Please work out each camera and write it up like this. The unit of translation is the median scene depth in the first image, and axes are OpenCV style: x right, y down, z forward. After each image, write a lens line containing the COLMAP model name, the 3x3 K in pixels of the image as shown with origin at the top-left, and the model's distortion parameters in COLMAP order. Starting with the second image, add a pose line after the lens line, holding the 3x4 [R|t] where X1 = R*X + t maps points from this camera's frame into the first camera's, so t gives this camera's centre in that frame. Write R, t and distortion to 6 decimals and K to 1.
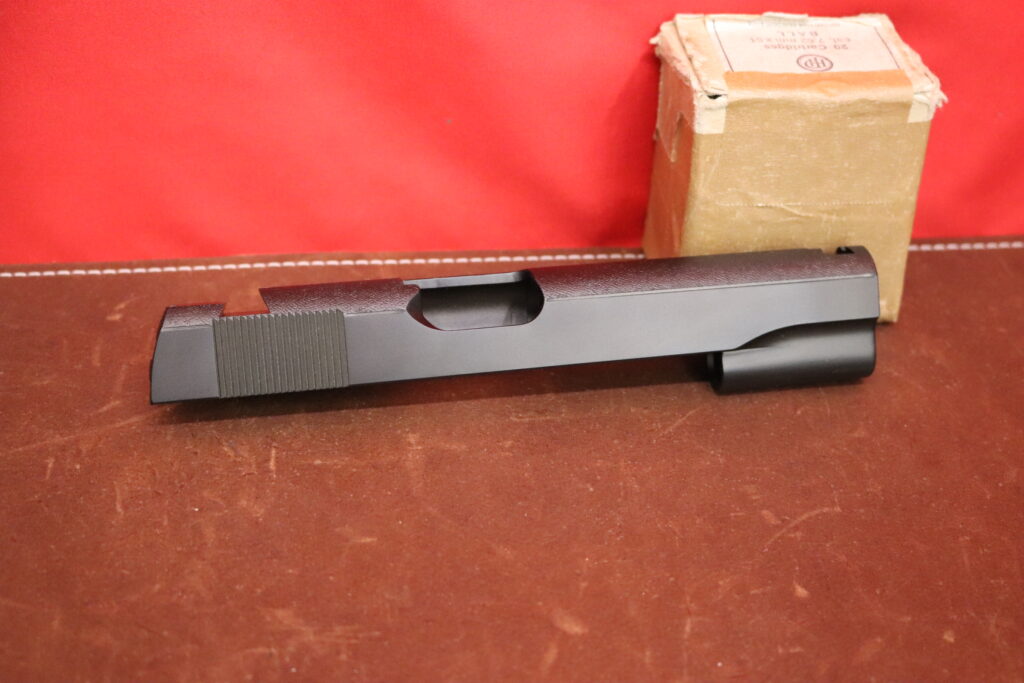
lens RADIAL K [[1470.4, 0, 511.2], [0, 1470.4, 376.6], [0, 0, 1]] dist [-0.055747, 0.021539]
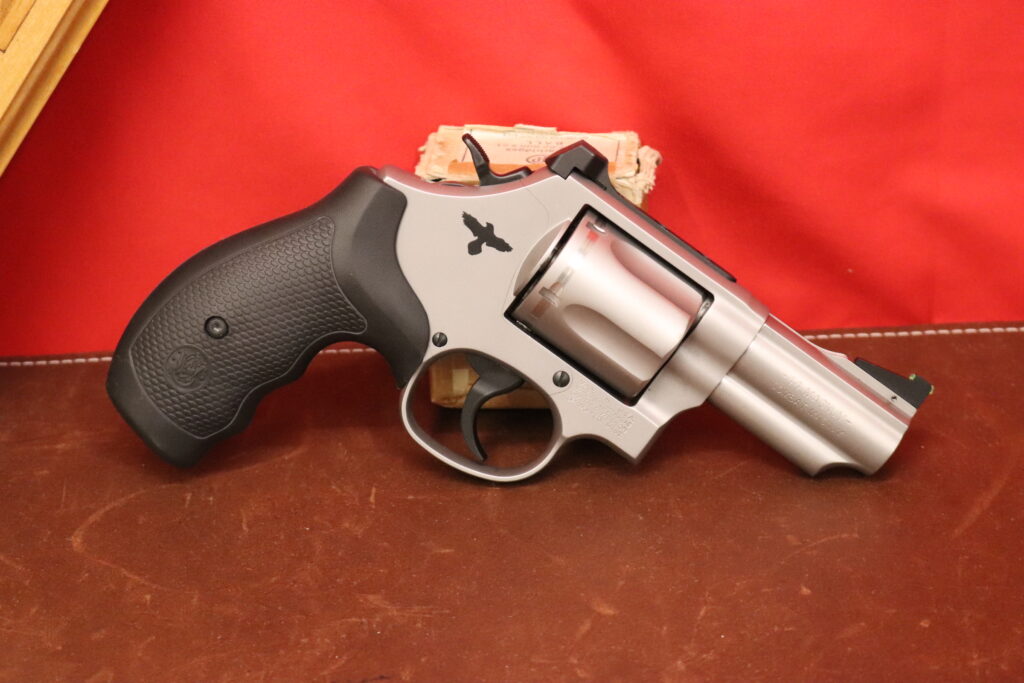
lens RADIAL K [[2511.0, 0, 512.0], [0, 2511.0, 341.5], [0, 0, 1]] dist [-0.004385, 0.810091]
pose [[0.989852, -0.012439, -0.141558, 0.254089], [-0.009032, 0.988640, -0.150031, 0.255261], [0.141816, 0.149787, 0.978495, -1.053914]]
